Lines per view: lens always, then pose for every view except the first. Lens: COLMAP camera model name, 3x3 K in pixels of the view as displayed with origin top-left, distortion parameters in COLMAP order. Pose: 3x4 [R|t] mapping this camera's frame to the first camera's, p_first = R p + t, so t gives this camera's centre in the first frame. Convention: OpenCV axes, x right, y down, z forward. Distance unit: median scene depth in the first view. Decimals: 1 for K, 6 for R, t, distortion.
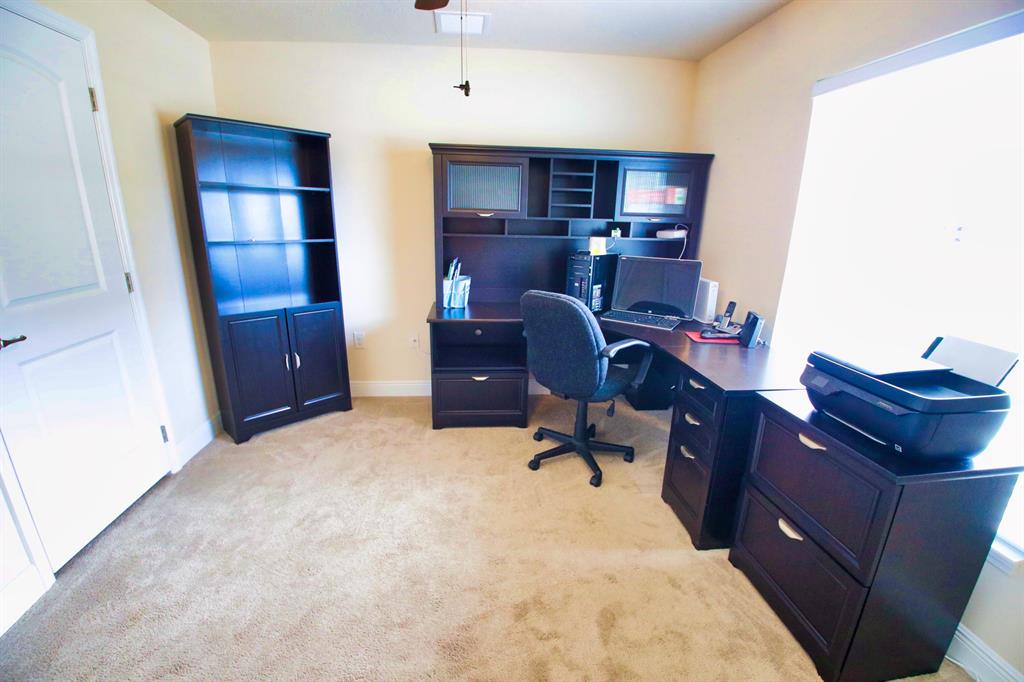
lens RADIAL K [[454.1, 0, 512.0], [0, 454.1, 341.0], [0, 0, 1]] dist [-0.032798, -0.000080]
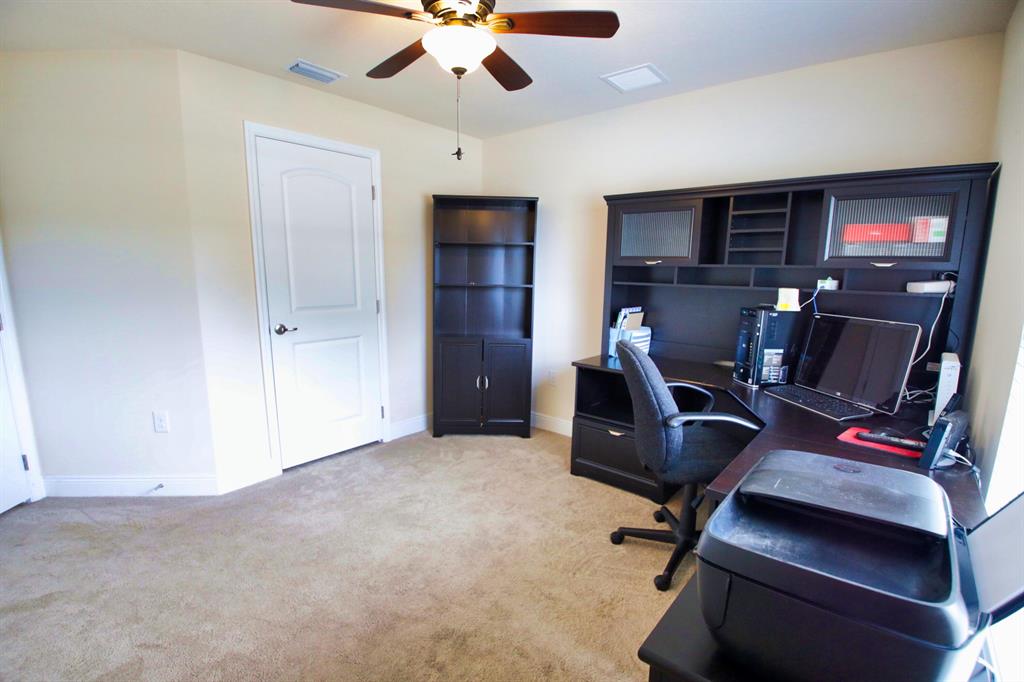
lens RADIAL K [[472.8, 0, 512.0], [0, 472.8, 341.0], [0, 0, 1]] dist [-0.029489, -0.000148]
pose [[0.701468, 0.096604, -0.706123, 0.455792], [-0.187179, 0.980962, -0.051740, -0.013548], [0.687682, 0.168466, 0.706196, 0.138996]]
